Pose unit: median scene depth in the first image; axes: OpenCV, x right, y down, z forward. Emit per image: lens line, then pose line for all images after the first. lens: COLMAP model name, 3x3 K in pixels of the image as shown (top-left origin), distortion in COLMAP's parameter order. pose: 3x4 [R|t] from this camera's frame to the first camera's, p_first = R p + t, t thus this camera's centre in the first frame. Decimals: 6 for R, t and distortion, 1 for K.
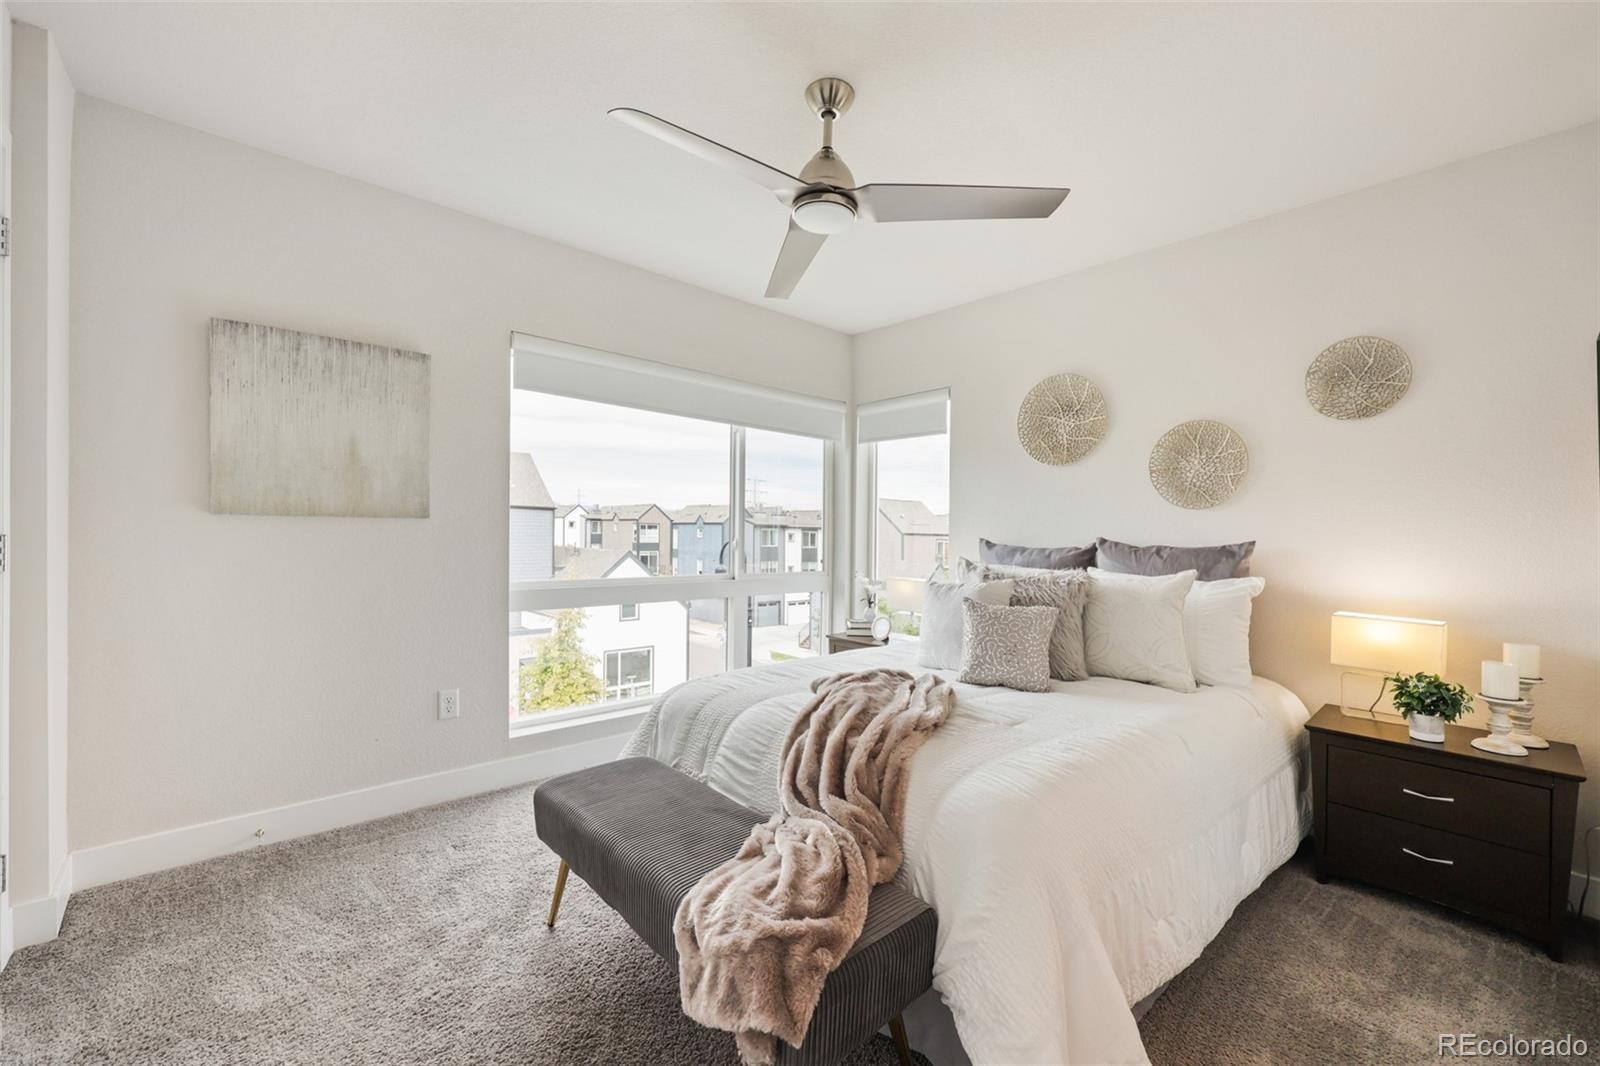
lens RADIAL K [[655.2, 0, 808.7], [0, 655.2, 527.2], [0, 0, 1]] dist [-0.001707, -0.000188]
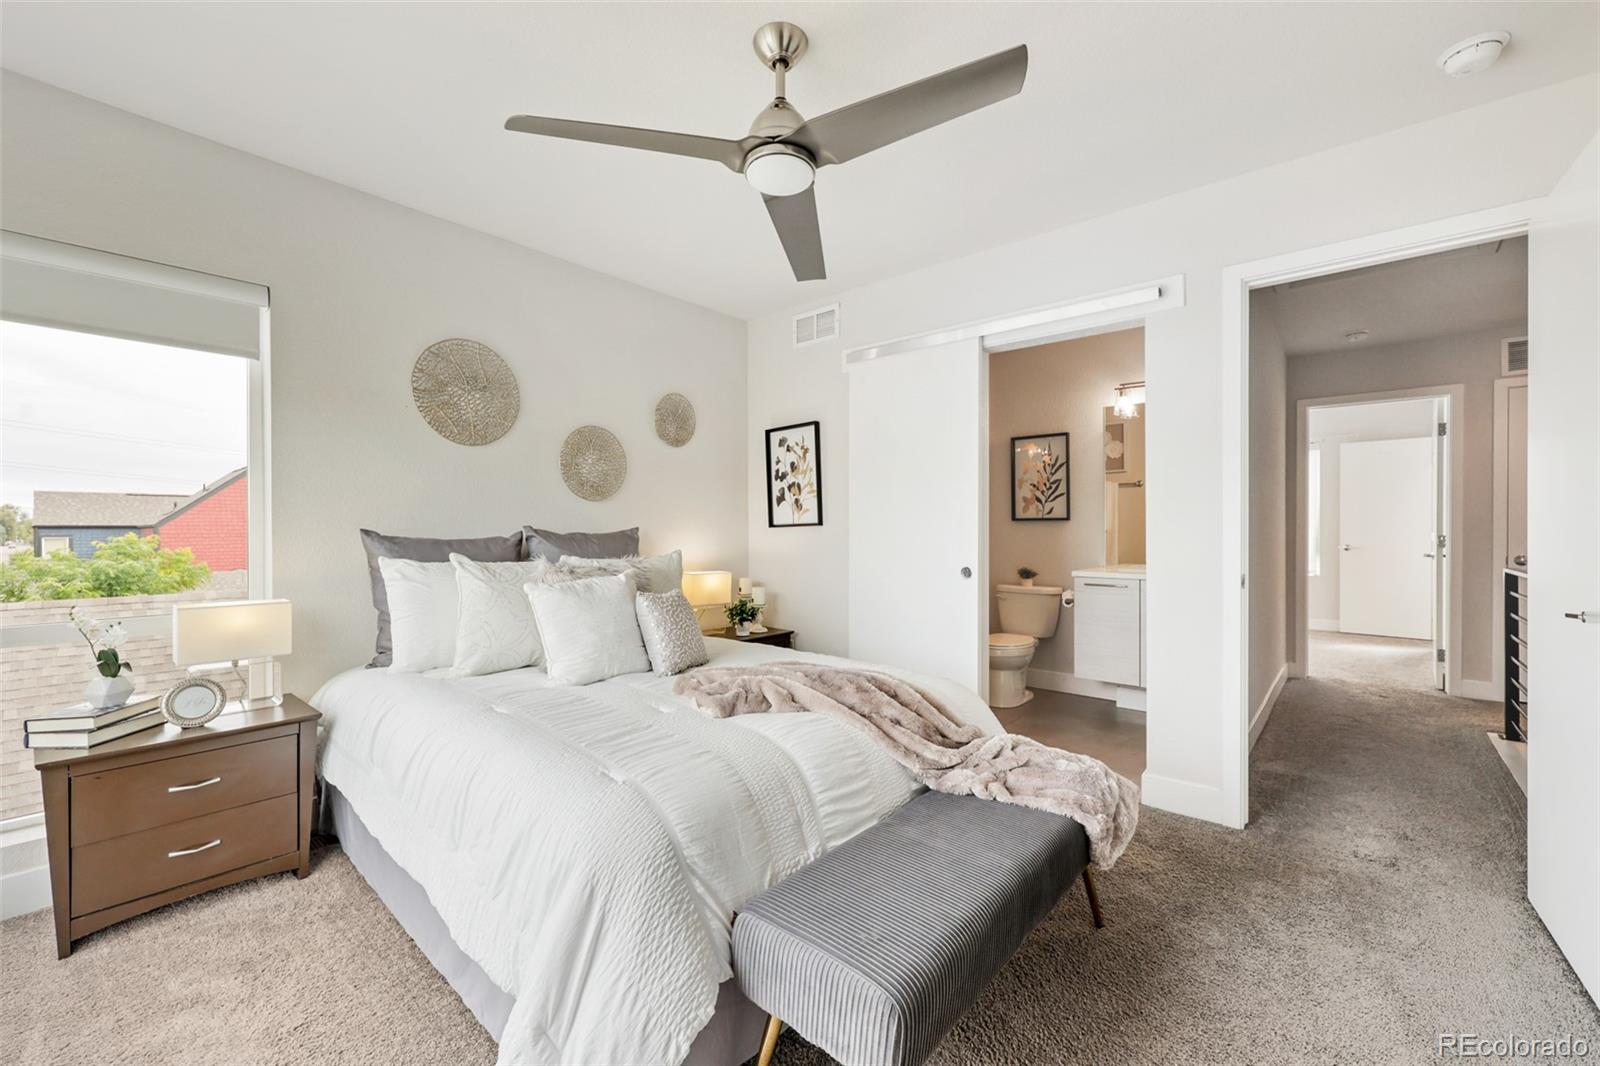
lens RADIAL K [[655.2, 0, 808.7], [0, 655.2, 527.2], [0, 0, 1]] dist [-0.001707, -0.000188]
pose [[-0.109921, -0.009484, 0.993895, -0.616307], [-0.006184, 0.999942, 0.008857, 0.005051], [-0.993921, -0.005173, -0.109973, 0.747283]]
